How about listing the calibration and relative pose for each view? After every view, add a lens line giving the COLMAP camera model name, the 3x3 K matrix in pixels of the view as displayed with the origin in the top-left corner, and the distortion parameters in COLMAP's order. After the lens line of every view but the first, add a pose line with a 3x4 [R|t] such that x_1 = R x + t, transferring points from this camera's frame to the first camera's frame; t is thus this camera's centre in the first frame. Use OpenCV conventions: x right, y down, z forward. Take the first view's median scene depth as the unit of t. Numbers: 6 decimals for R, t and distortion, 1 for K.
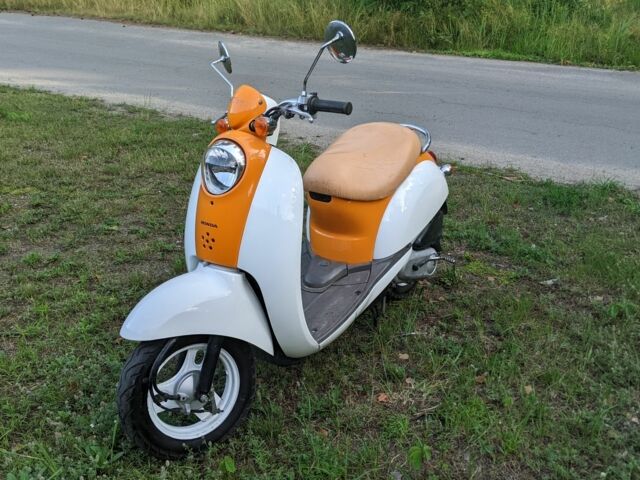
lens RADIAL K [[710.3, 0, 320.0], [0, 710.3, 240.0], [0, 0, 1]] dist [0.197860, -0.478898]
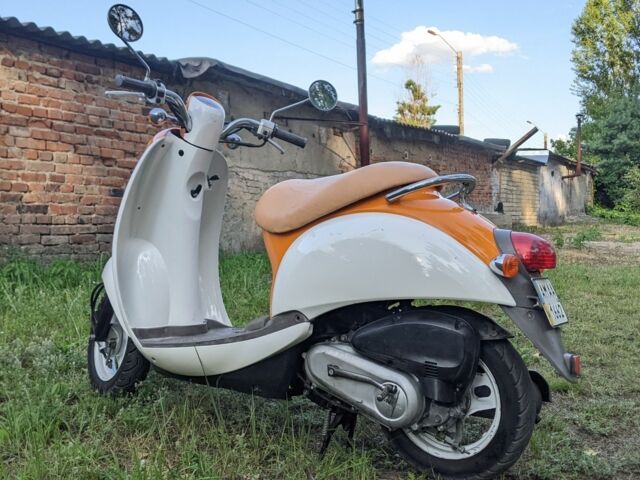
lens RADIAL K [[710.3, 0, 320.0], [0, 710.3, 240.0], [0, 0, 1]] dist [0.197860, -0.478898]
pose [[-0.012968, 0.028205, -0.999518, 0.823331], [-0.405099, 0.913746, 0.031040, -0.088977], [0.914181, 0.405306, -0.000424, 1.023155]]
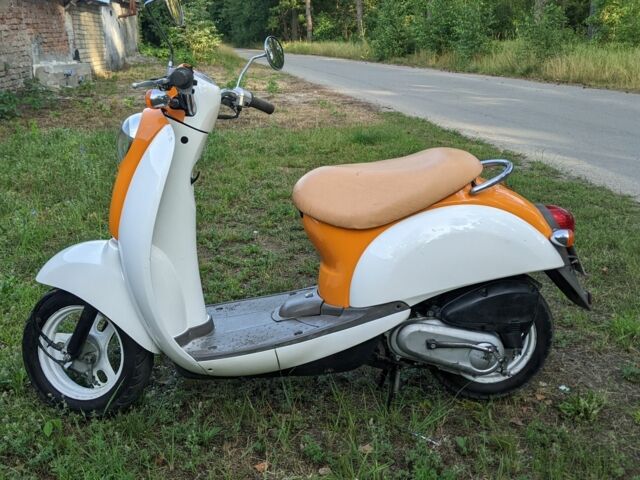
lens RADIAL K [[710.3, 0, 320.0], [0, 710.3, 240.0], [0, 0, 1]] dist [0.197860, -0.478898]
pose [[0.623651, 0.206851, -0.753838, 0.641321], [-0.300755, 0.953615, 0.012855, -0.041672], [0.721530, 0.218703, 0.656935, 0.450473]]
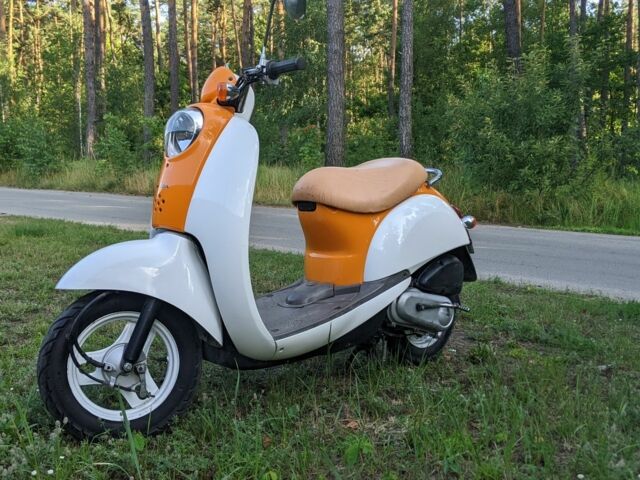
lens RADIAL K [[710.3, 0, 320.0], [0, 710.3, 240.0], [0, 0, 1]] dist [0.197860, -0.478898]
pose [[0.977935, 0.027879, -0.207042, 0.211607], [-0.092795, 0.945889, -0.310938, 0.270203], [0.187170, 0.323290, 0.927605, 0.127228]]
